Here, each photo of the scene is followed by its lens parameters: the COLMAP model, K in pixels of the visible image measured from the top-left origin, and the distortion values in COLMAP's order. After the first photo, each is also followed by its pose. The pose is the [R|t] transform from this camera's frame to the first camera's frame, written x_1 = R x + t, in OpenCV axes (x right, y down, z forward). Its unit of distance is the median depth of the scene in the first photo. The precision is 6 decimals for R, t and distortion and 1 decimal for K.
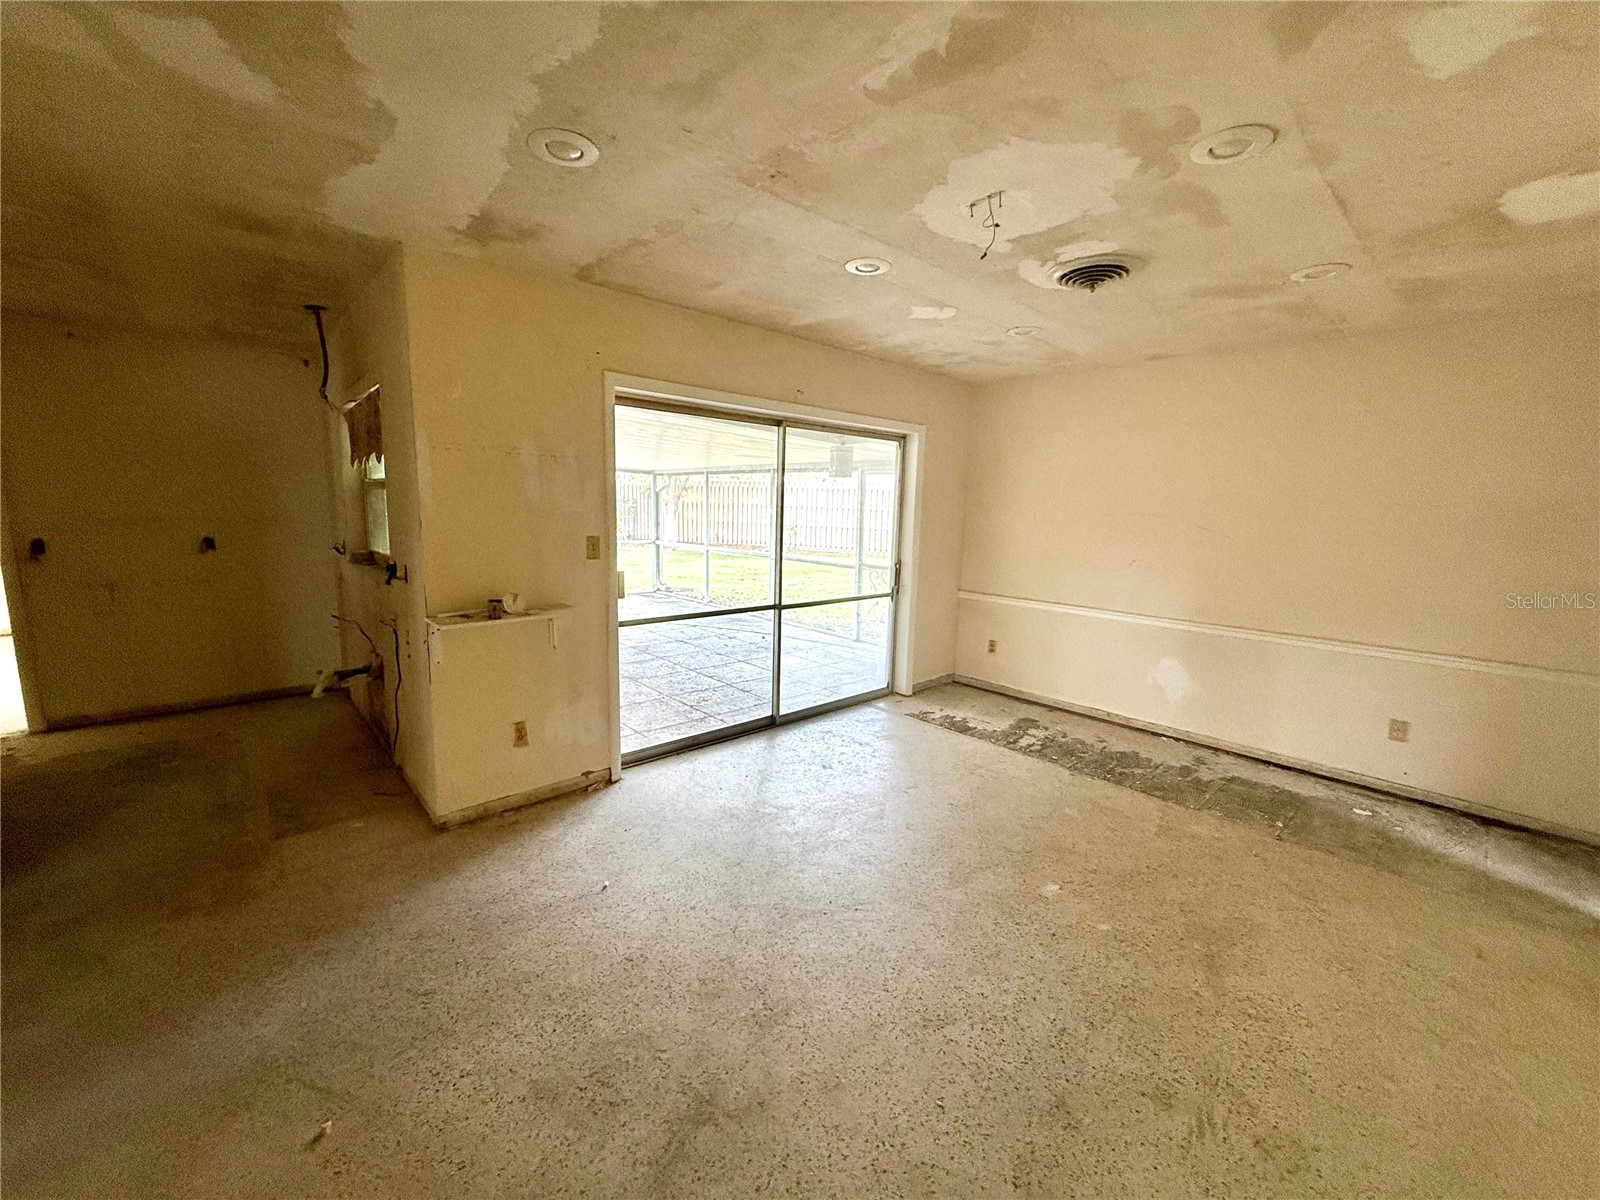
lens RADIAL K [[634.3, 0, 789.1], [0, 634.3, 603.7], [0, 0, 1]] dist [0.004086, -0.000373]
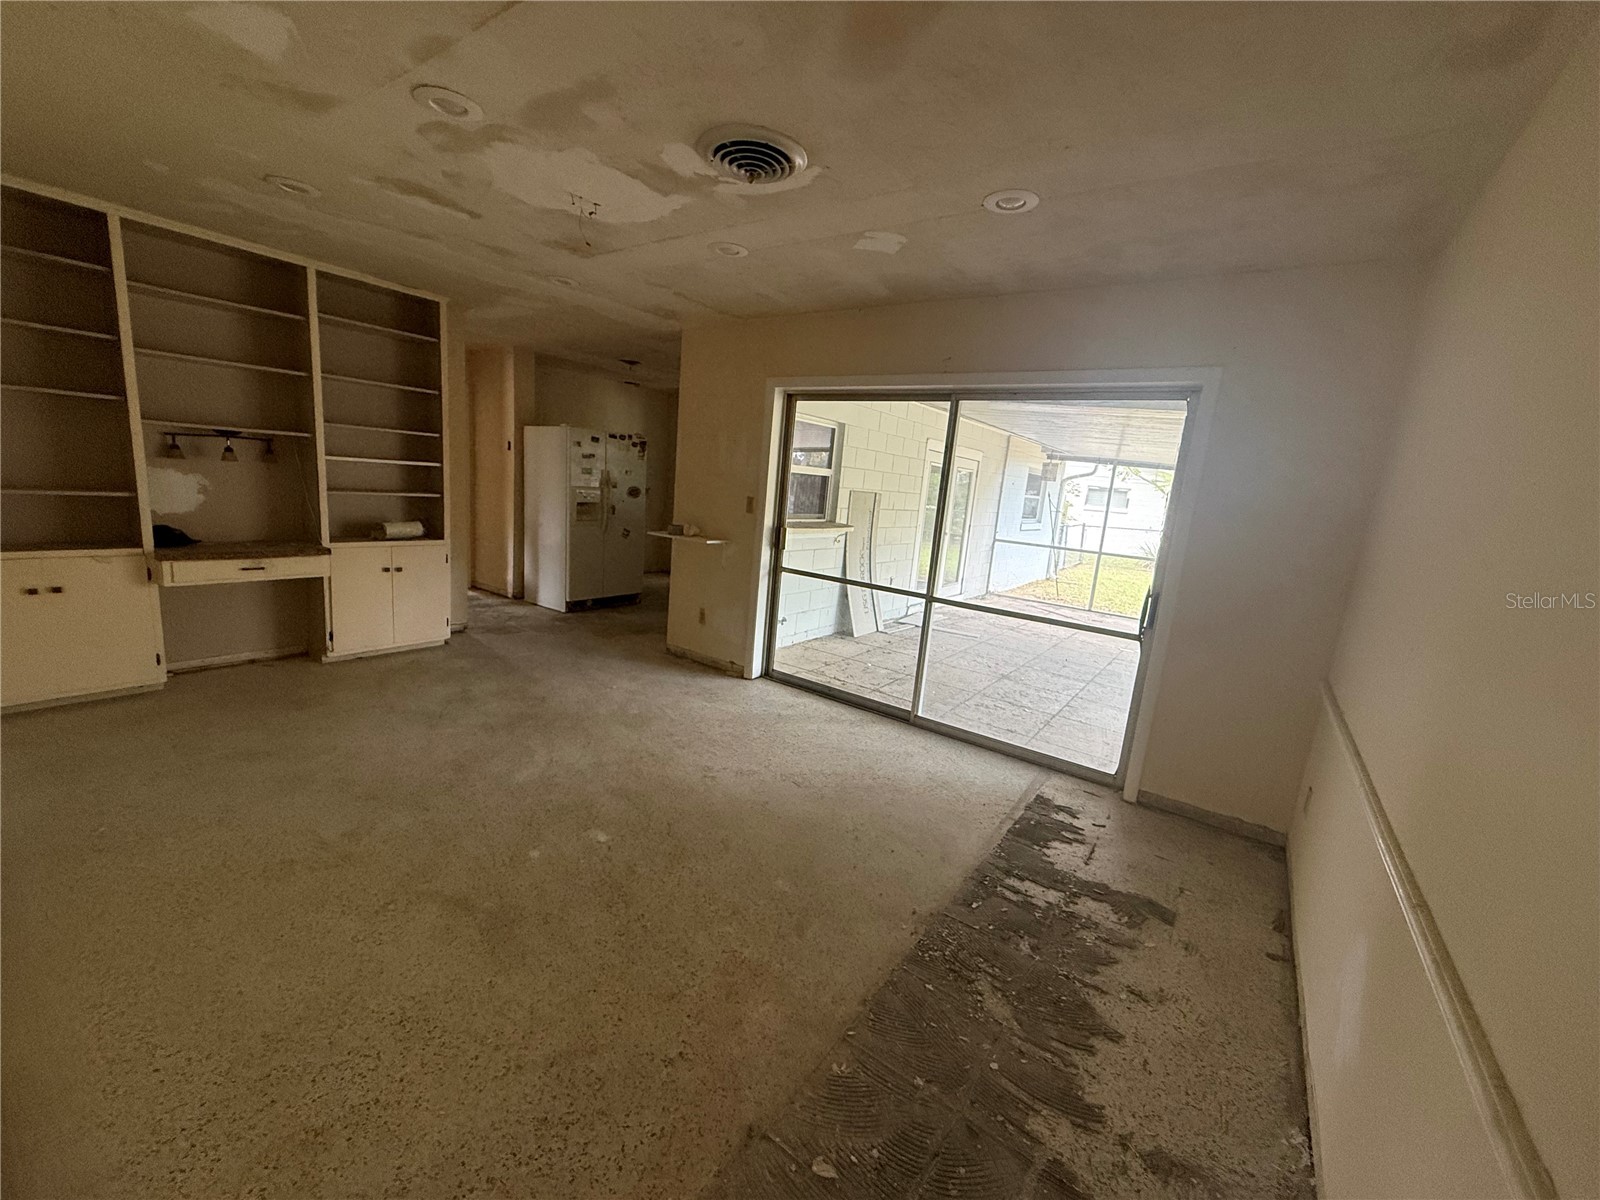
lens RADIAL K [[634.3, 0, 797.2], [0, 634.3, 603.1], [0, 0, 1]] dist [0.004086, -0.000373]
pose [[0.215767, 0.178749, -0.959944, 0.909232], [-0.228614, 0.965024, 0.128310, -0.067716], [0.949305, 0.191772, 0.249085, 0.648187]]
